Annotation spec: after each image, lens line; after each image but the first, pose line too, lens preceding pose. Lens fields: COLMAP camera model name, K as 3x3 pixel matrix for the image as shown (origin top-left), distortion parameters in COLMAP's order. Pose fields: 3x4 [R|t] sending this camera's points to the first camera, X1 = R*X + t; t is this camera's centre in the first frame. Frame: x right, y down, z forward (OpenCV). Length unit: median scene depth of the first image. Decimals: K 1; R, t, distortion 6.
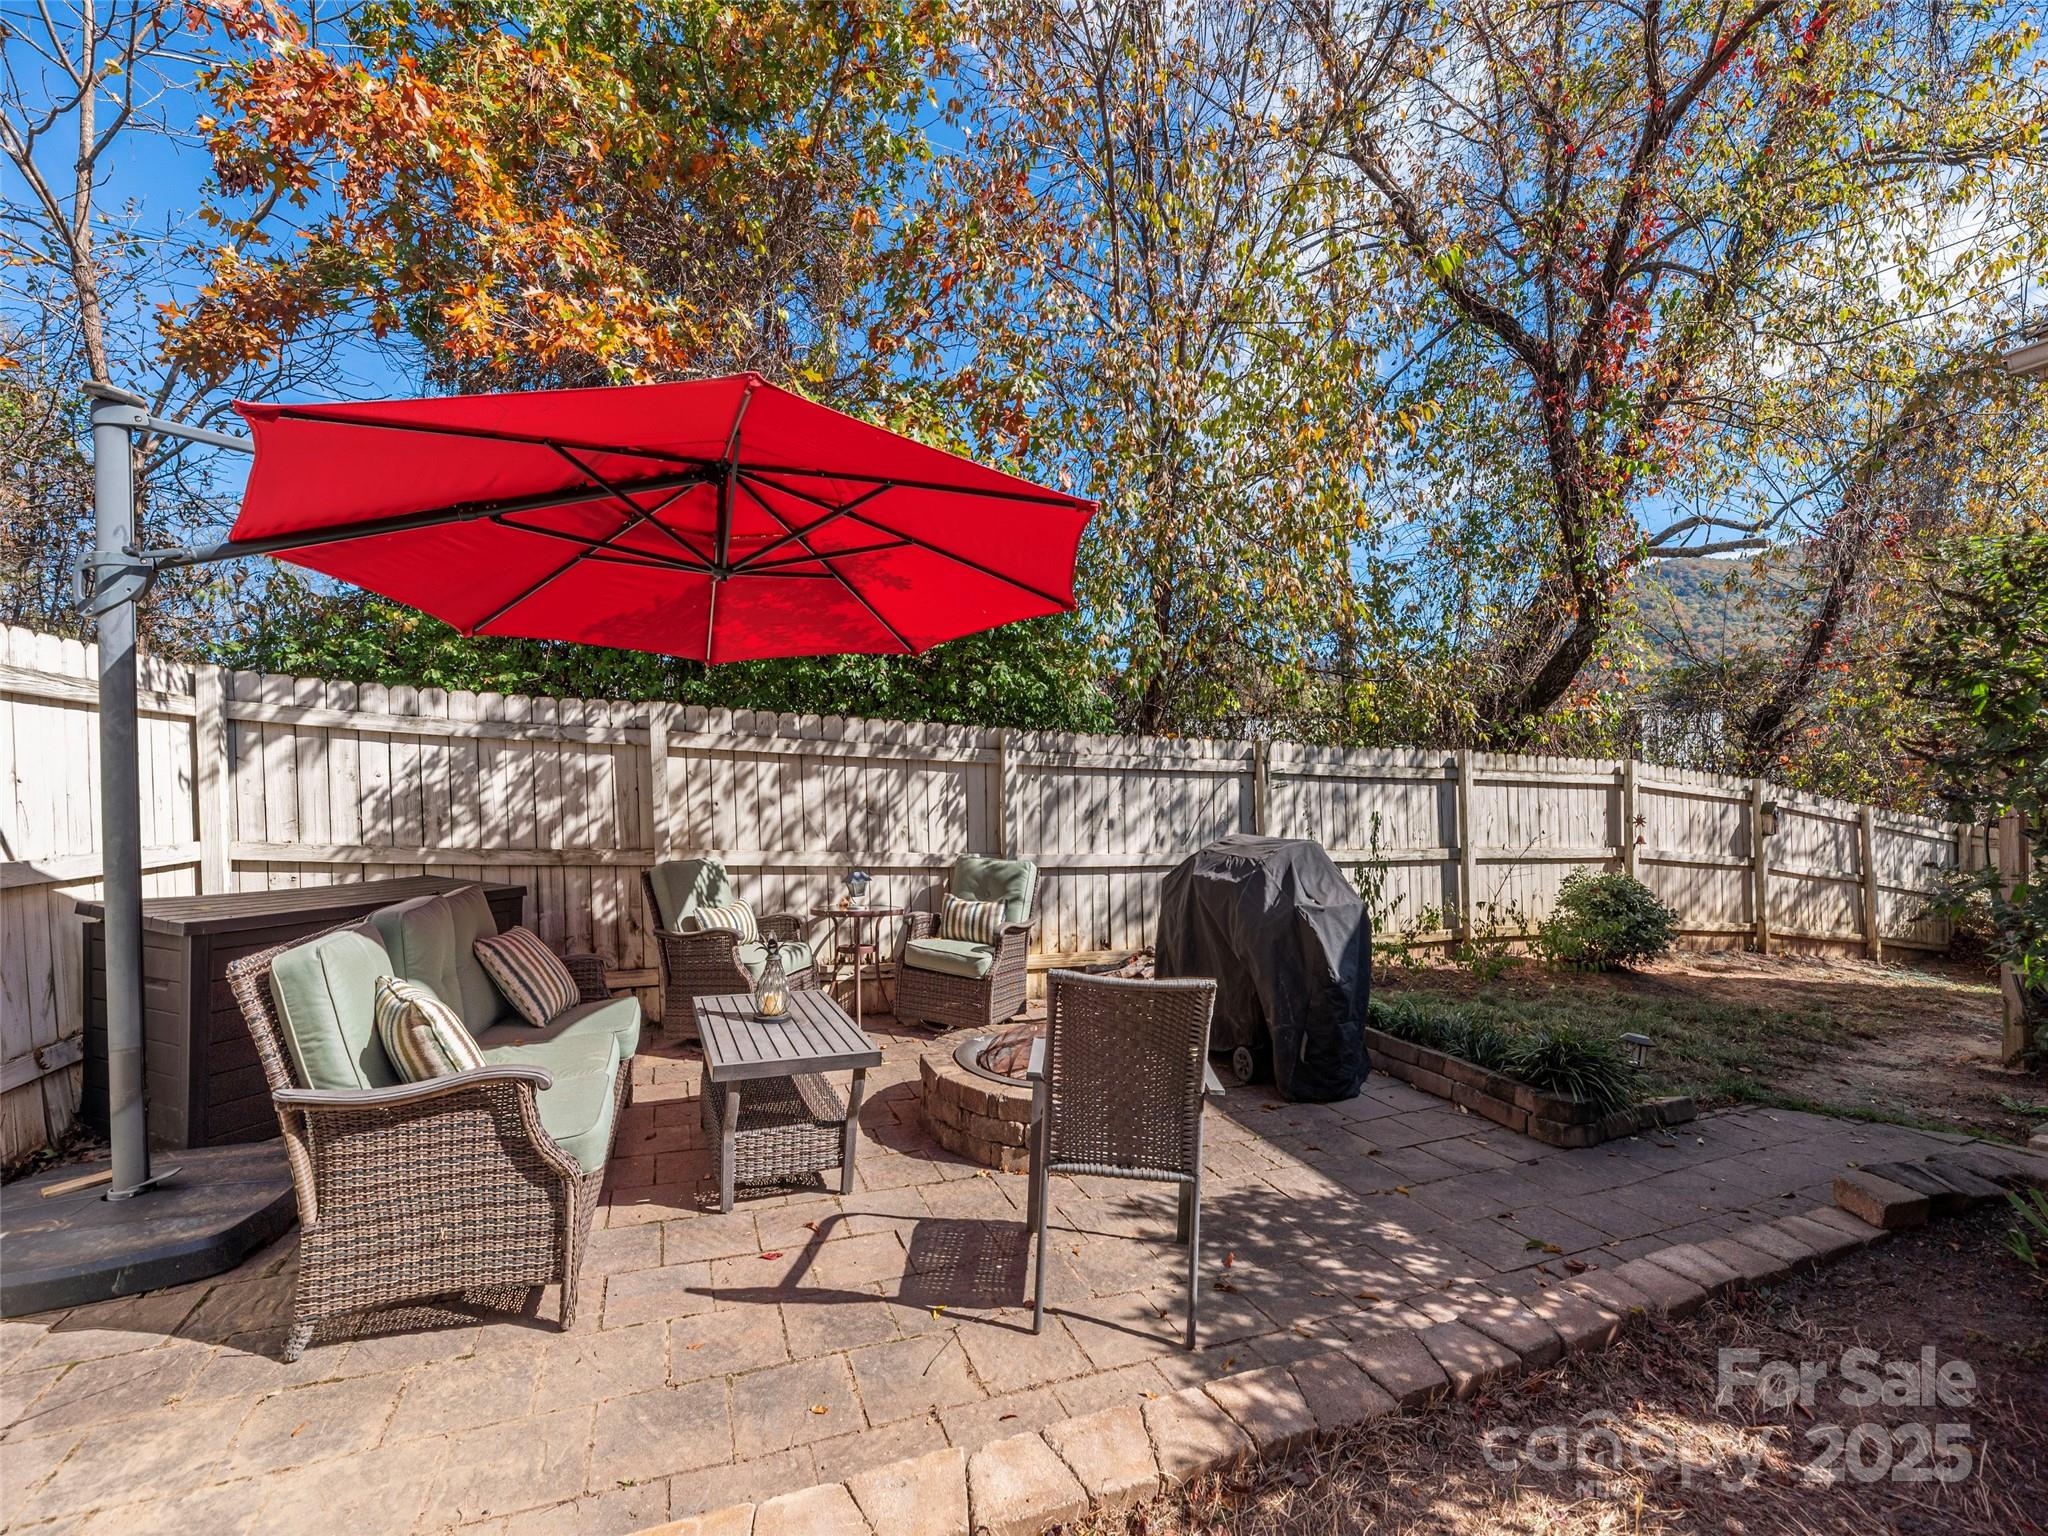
lens RADIAL K [[844.0, 0, 999.9], [0, 844.0, 804.6], [0, 0, 1]] dist [0.000503, -0.000249]
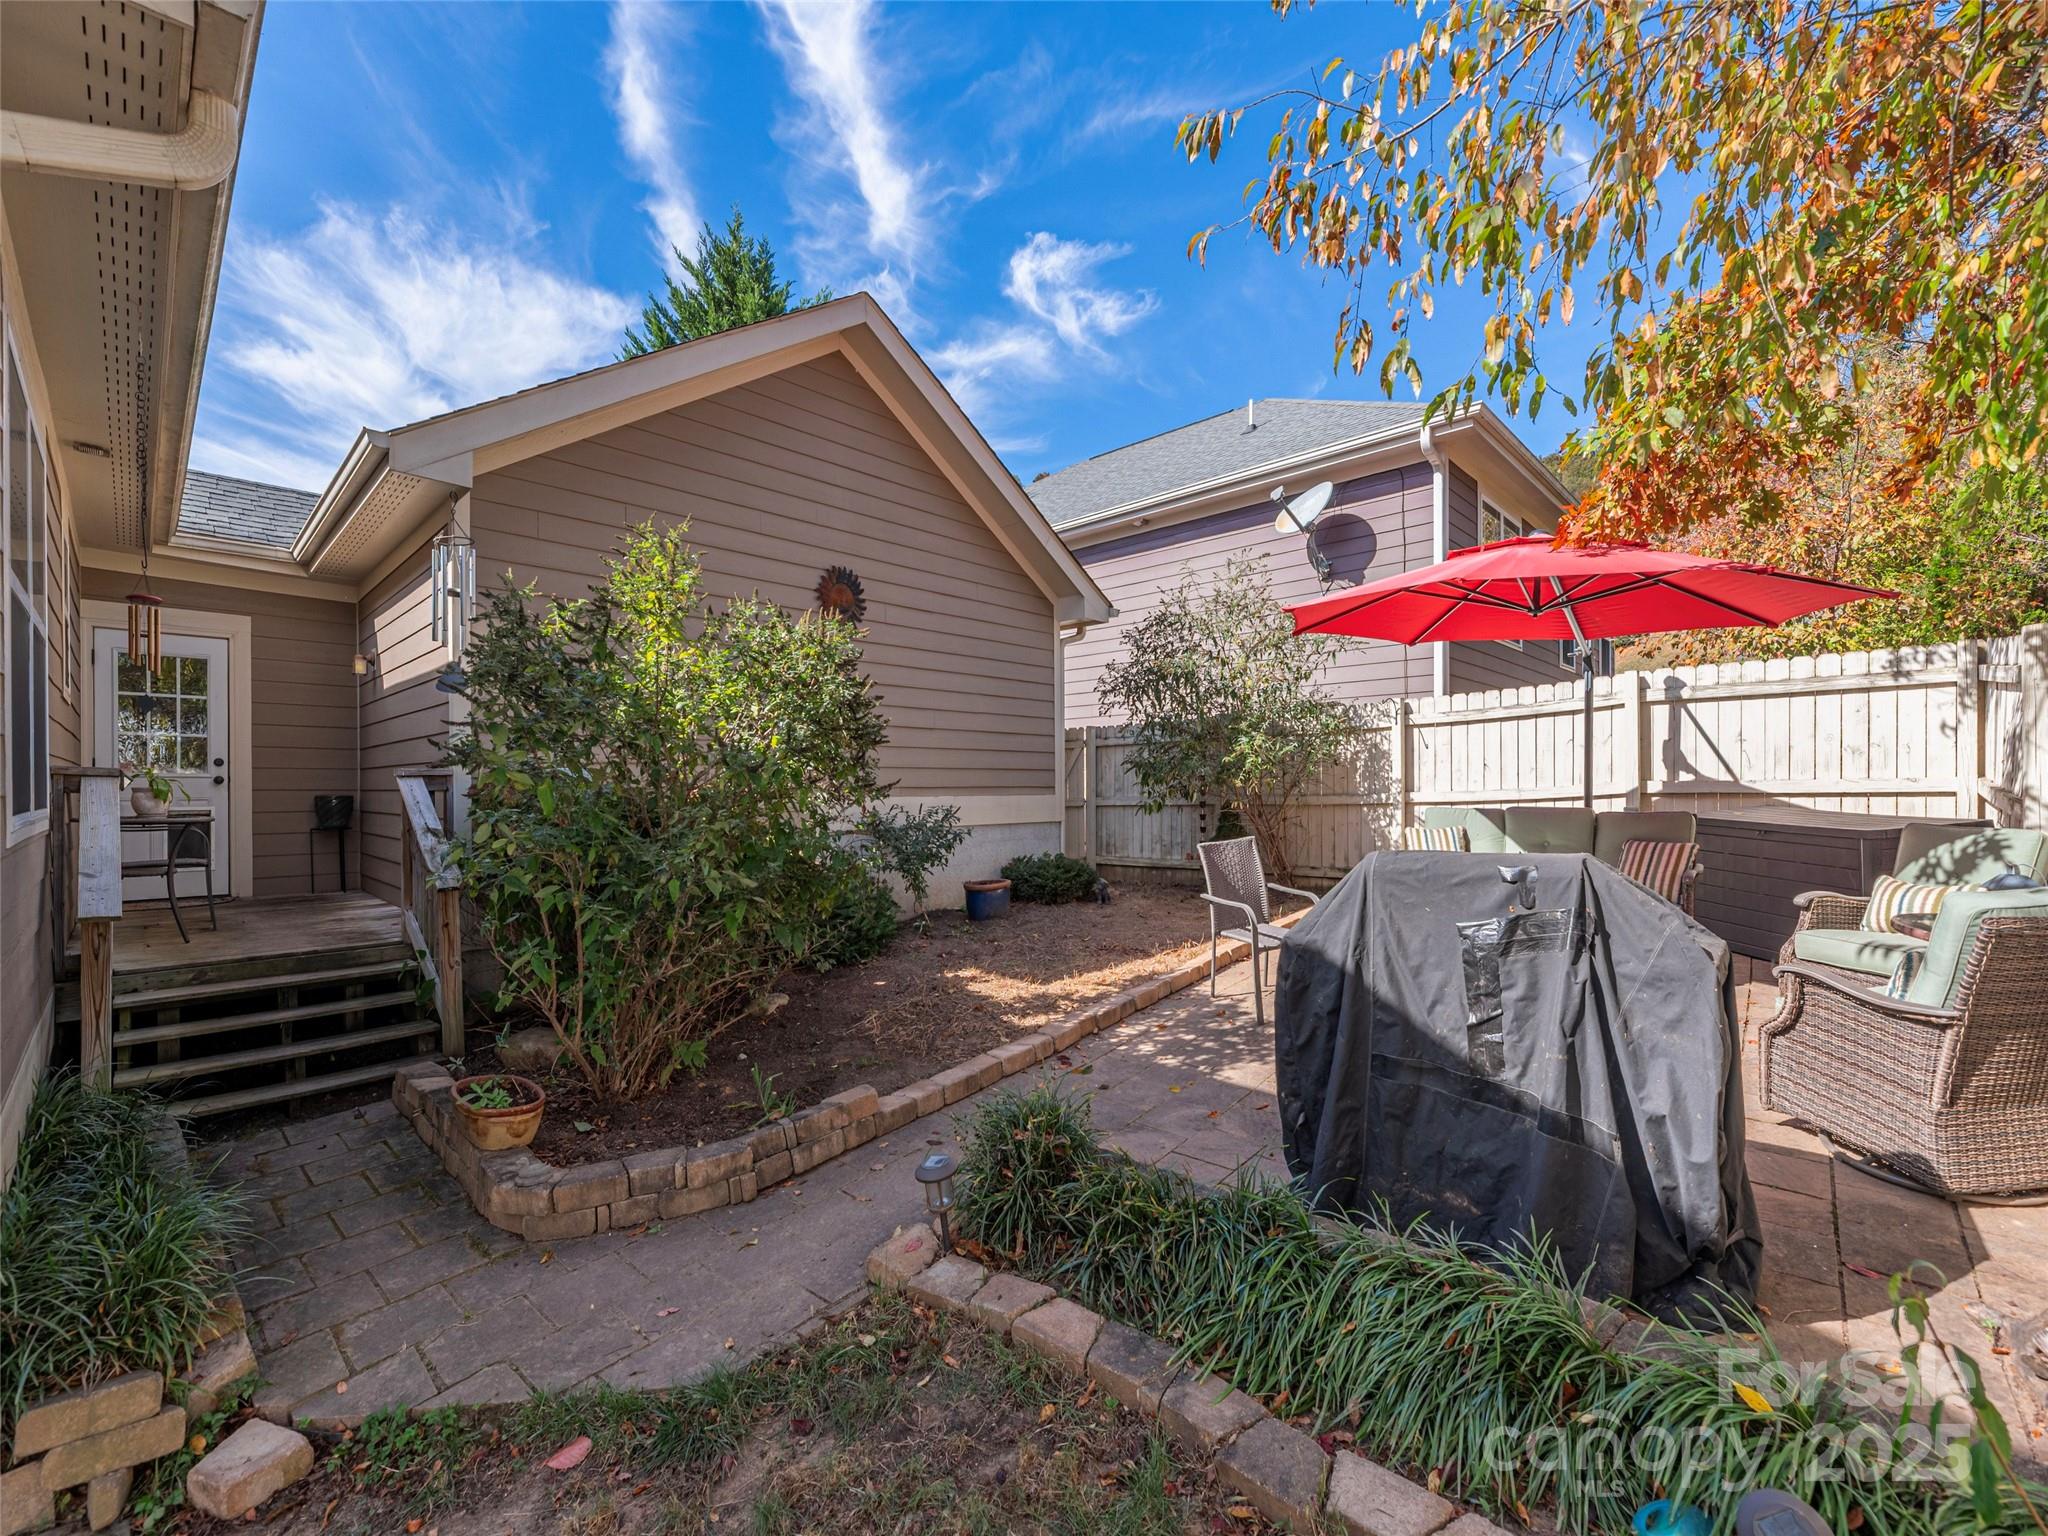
lens RADIAL K [[844.0, 0, 1019.3], [0, 844.0, 776.7], [0, 0, 1]] dist [0.000503, -0.000249]
pose [[-0.896820, 0.039687, -0.440612, 0.741159], [0.030284, 0.999139, 0.028356, -0.029502], [0.441358, 0.012087, -0.897250, 1.223345]]
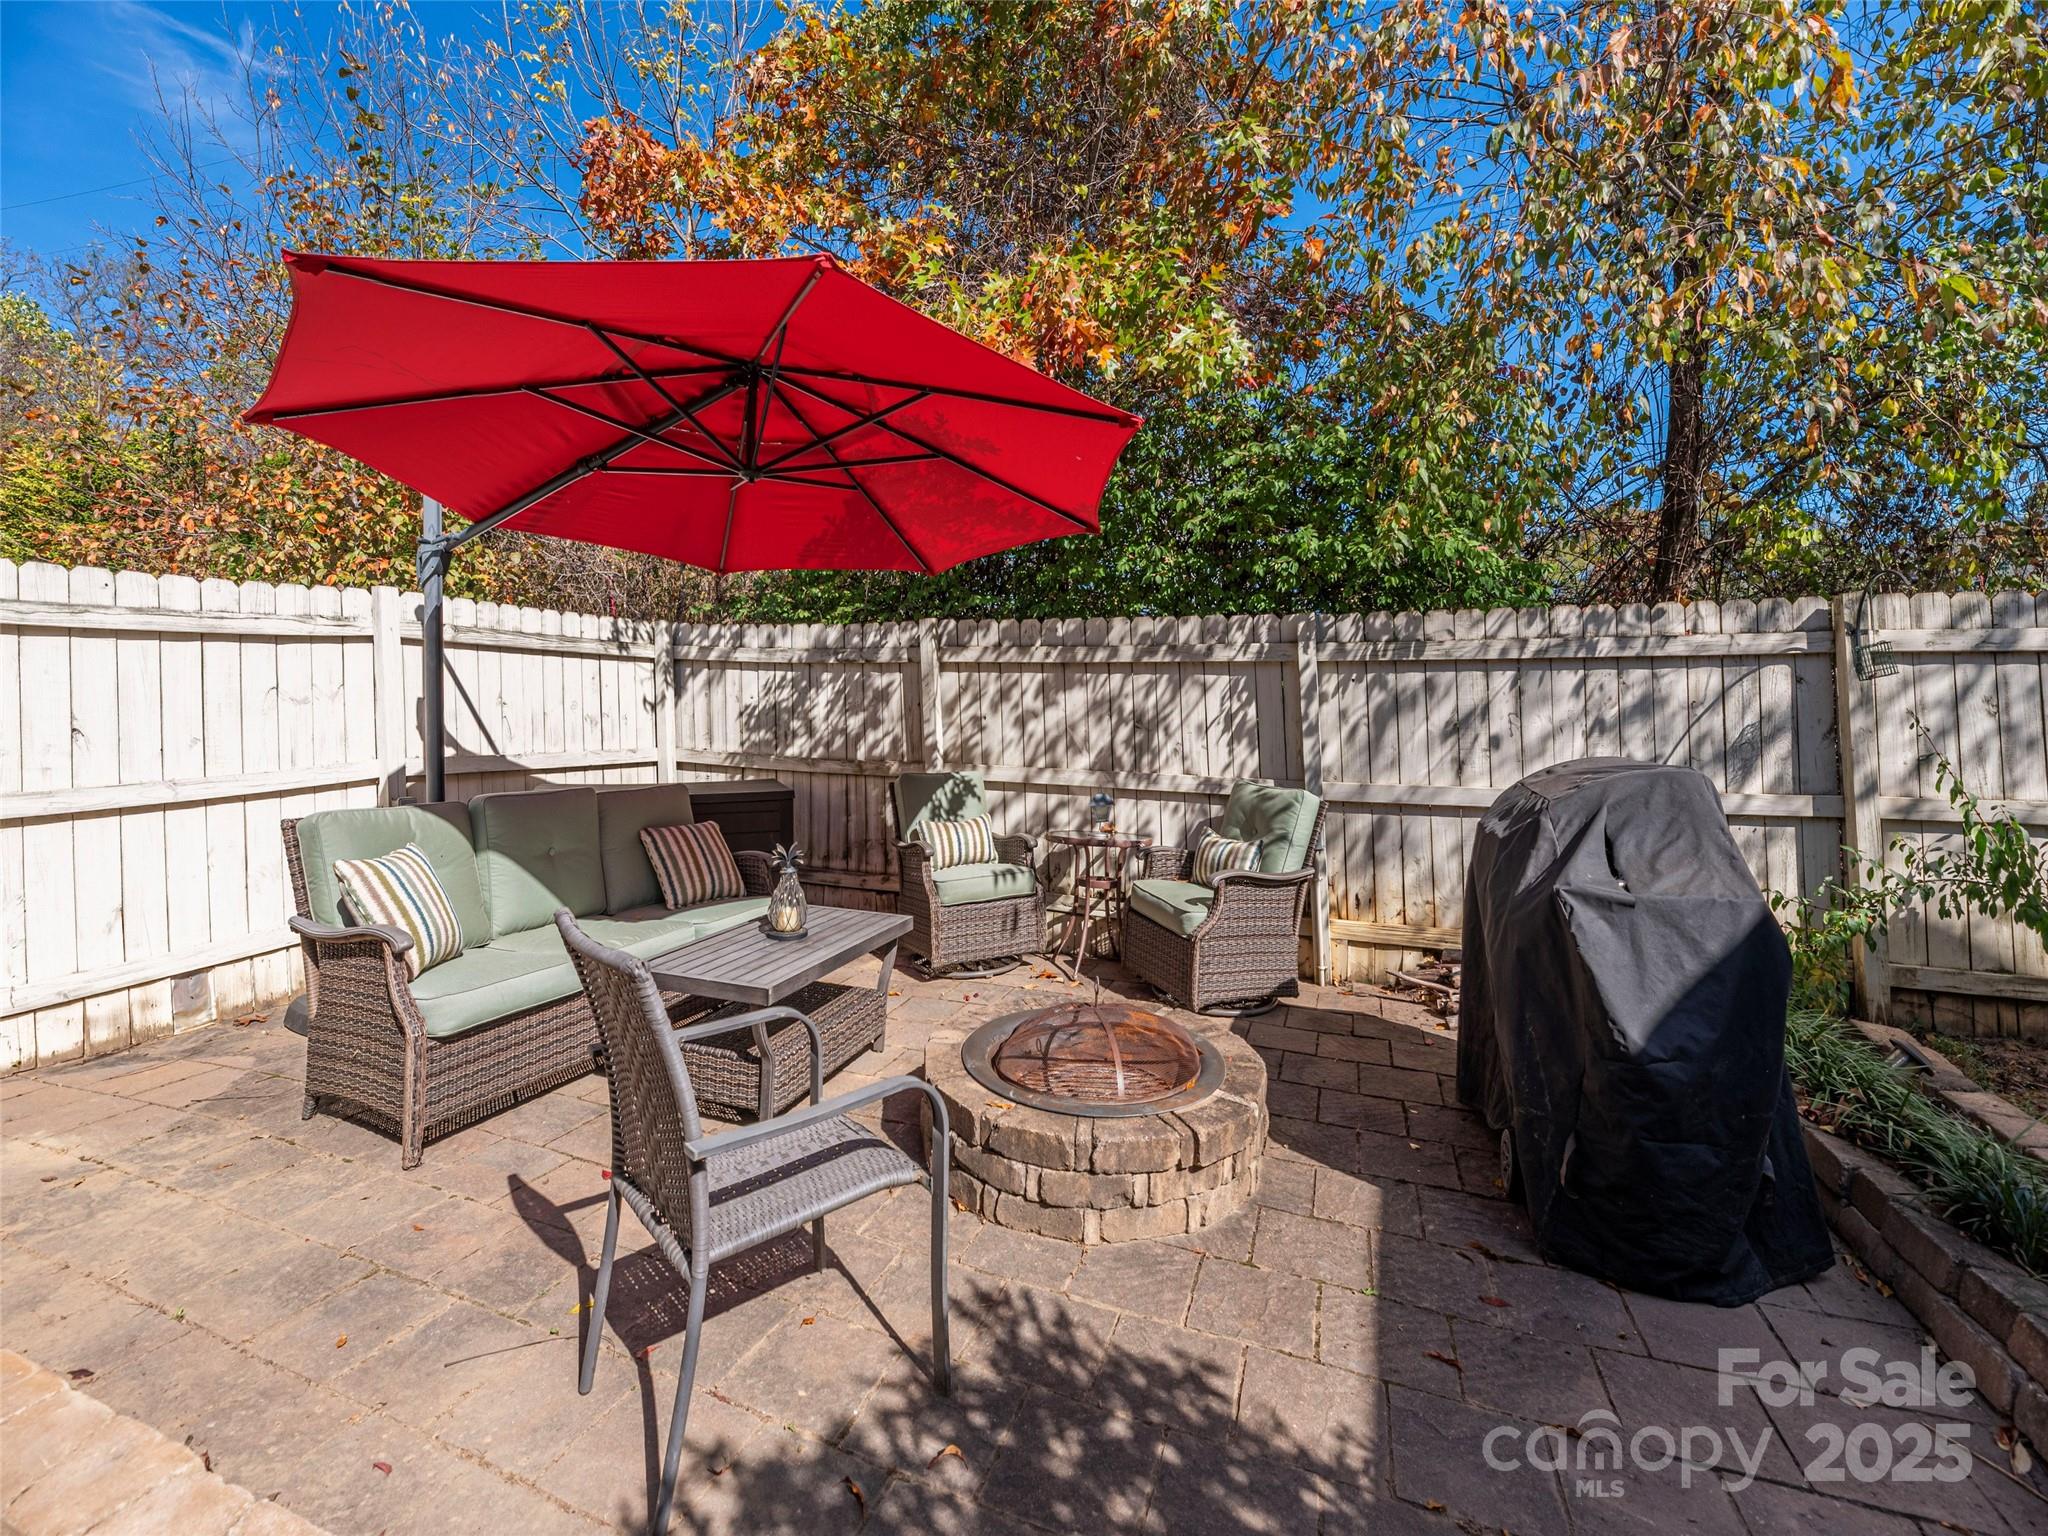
lens RADIAL K [[844.0, 0, 1029.0], [0, 844.0, 735.5], [0, 0, 1]] dist [0.000503, -0.000249]
pose [[0.739204, 0.000396, -0.673481, 0.359241], [0.001227, 0.999997, 0.001934, 0.017897], [0.673480, -0.002256, 0.739202, 0.304737]]
